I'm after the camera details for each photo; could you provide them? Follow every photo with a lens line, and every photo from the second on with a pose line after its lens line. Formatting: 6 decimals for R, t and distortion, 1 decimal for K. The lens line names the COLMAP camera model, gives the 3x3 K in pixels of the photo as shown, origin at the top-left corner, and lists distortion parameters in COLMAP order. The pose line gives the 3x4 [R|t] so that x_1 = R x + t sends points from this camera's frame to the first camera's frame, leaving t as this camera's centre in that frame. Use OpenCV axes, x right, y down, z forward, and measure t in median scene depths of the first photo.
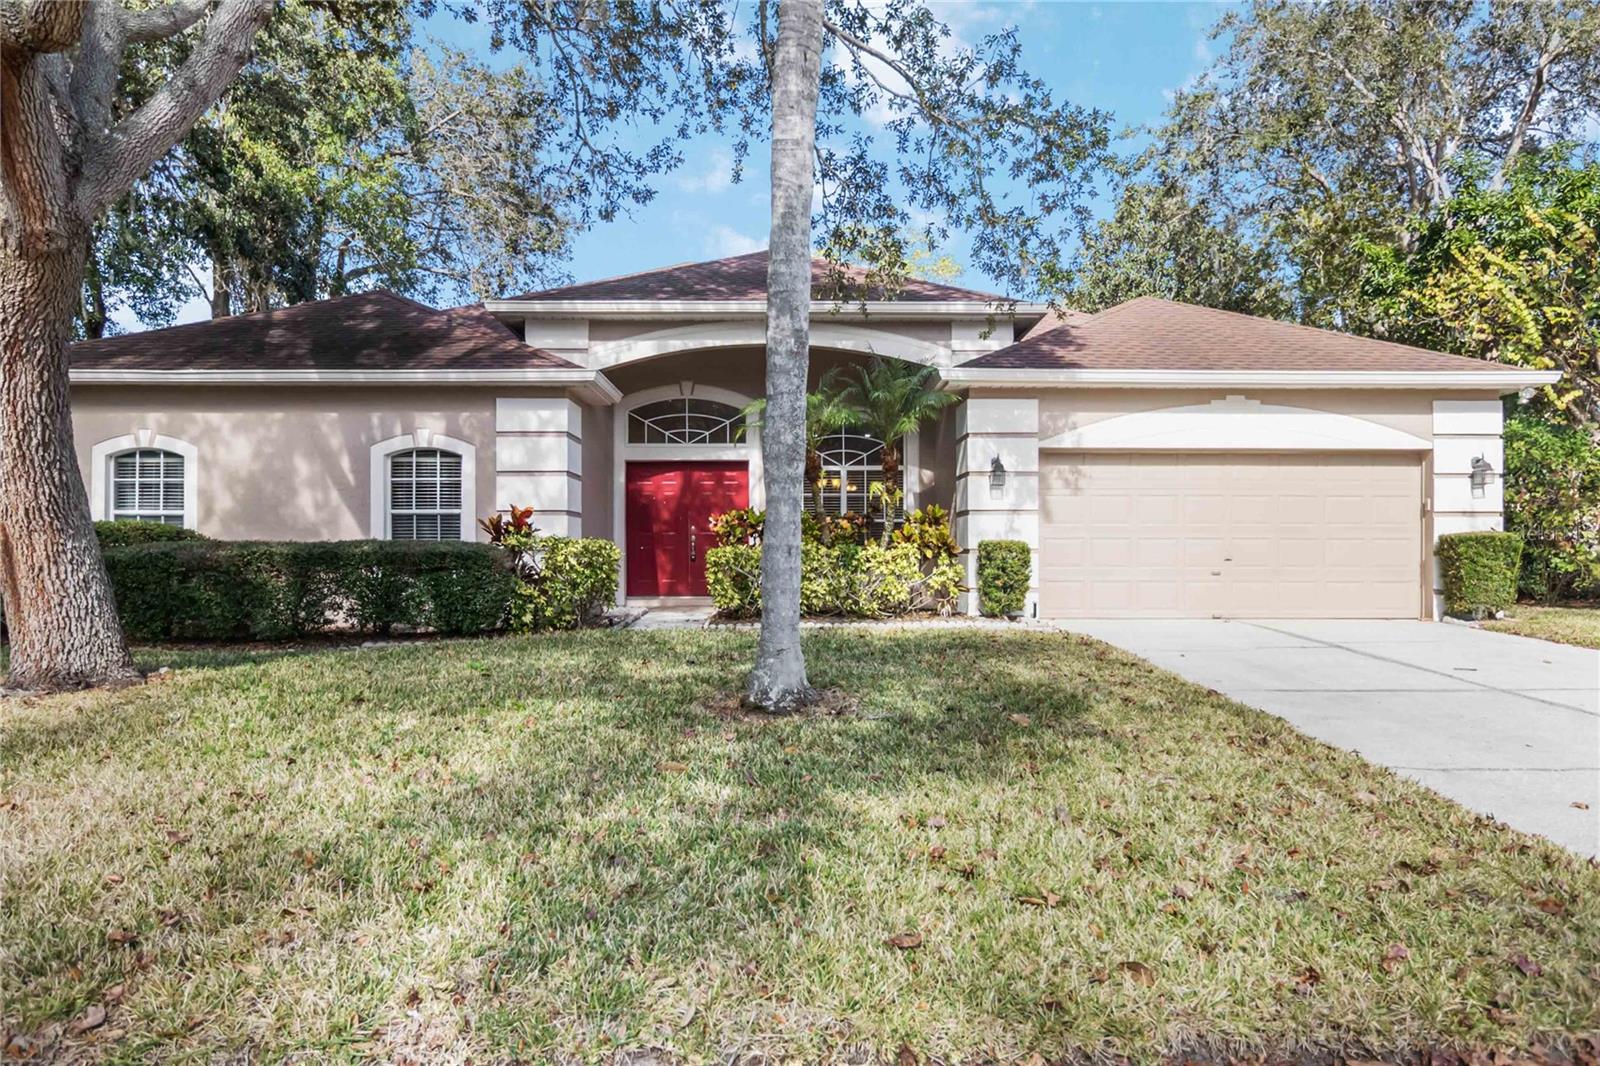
lens RADIAL K [[666.7, 0, 798.7], [0, 666.7, 536.1], [0, 0, 1]] dist [-0.000686, 0.000918]
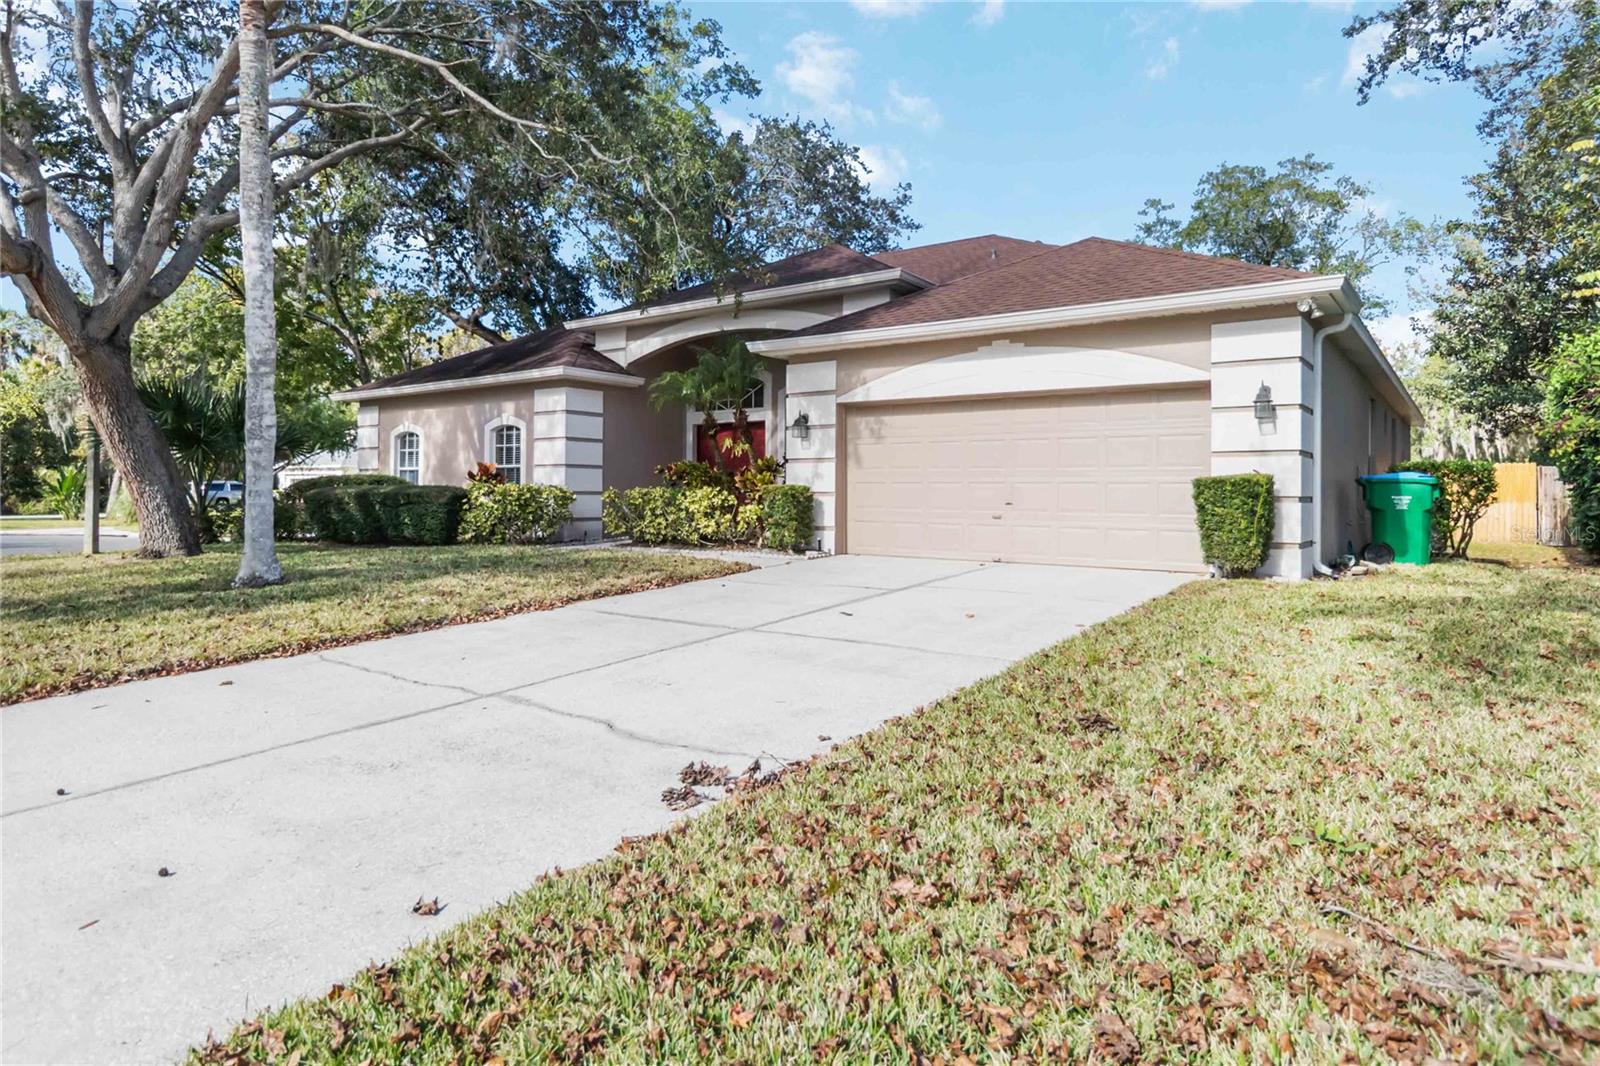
lens RADIAL K [[580.4, 0, 824.1], [0, 580.4, 466.2], [0, 0, 1]] dist [-0.000995, -0.000020]
pose [[0.908798, -0.013790, -0.417008, 0.695963], [0.006322, 0.999794, -0.019284, -0.005614], [0.417188, 0.014889, 0.908698, 0.086531]]
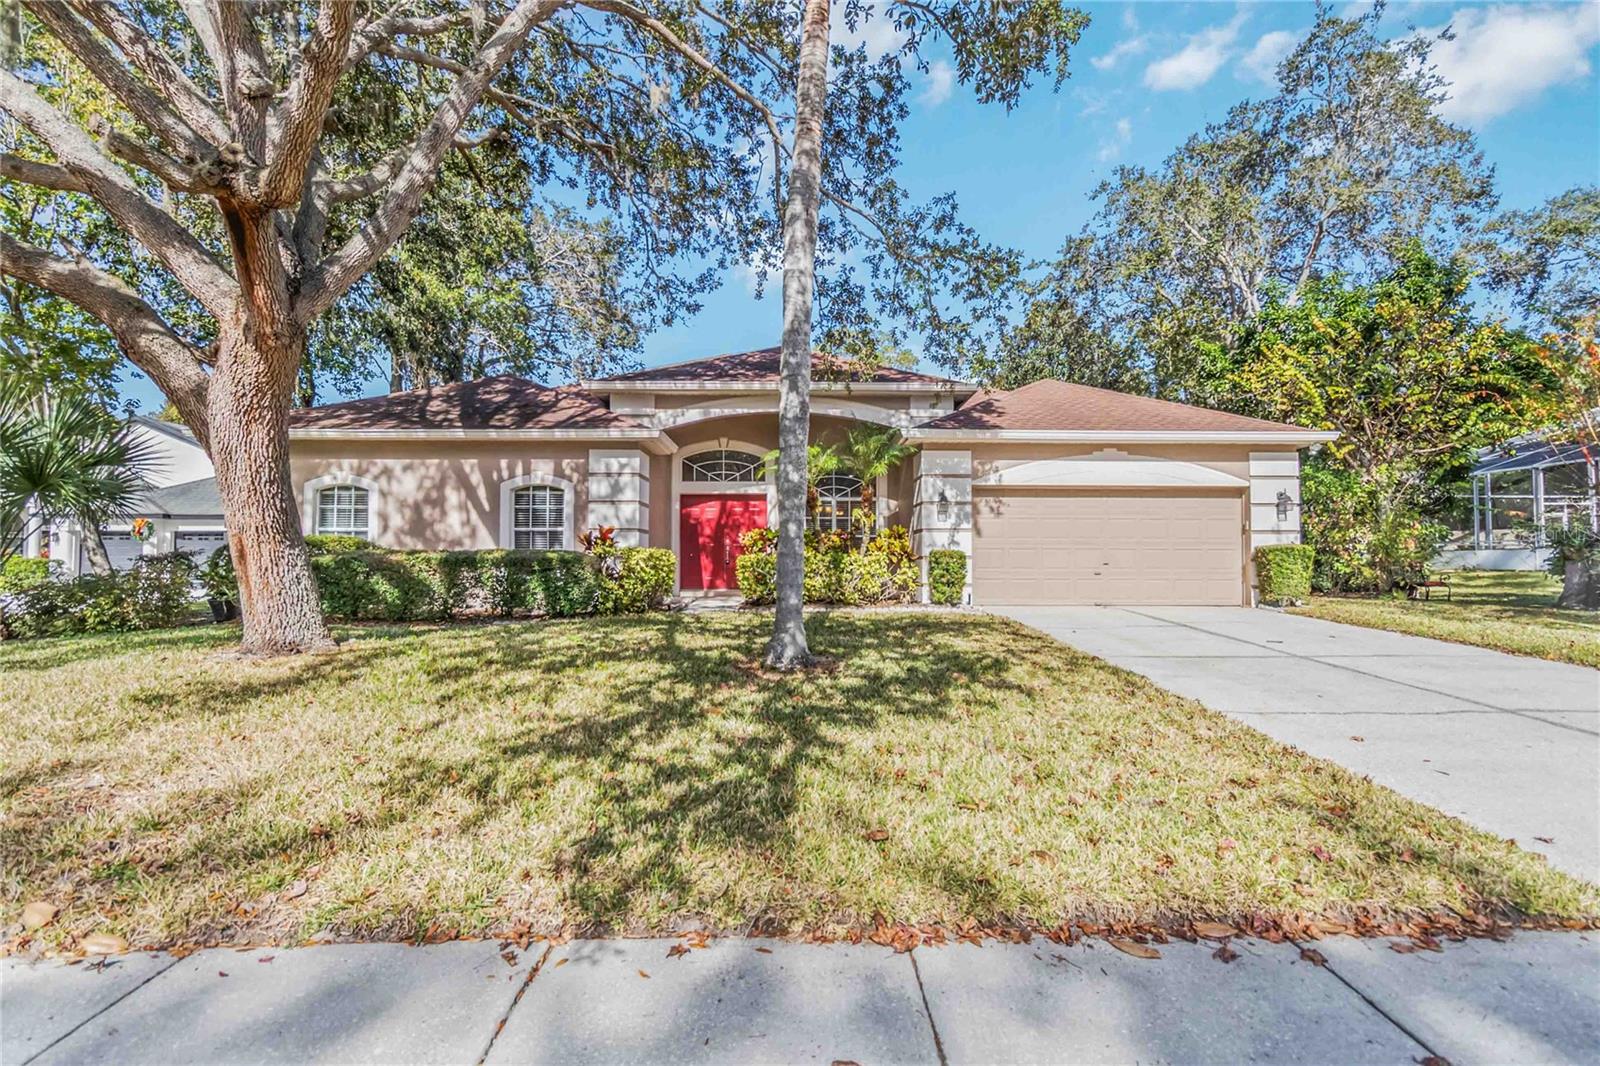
lens RADIAL K [[464.5, 0, 799.3], [0, 464.5, 539.6], [0, 0, 1]] dist [0.000596, -0.000037]
pose [[0.999995, 0.001591, 0.002603, -0.009006], [-0.001551, 0.999882, -0.015264, -0.000269], [-0.002627, 0.015260, 0.999880, 0.013014]]
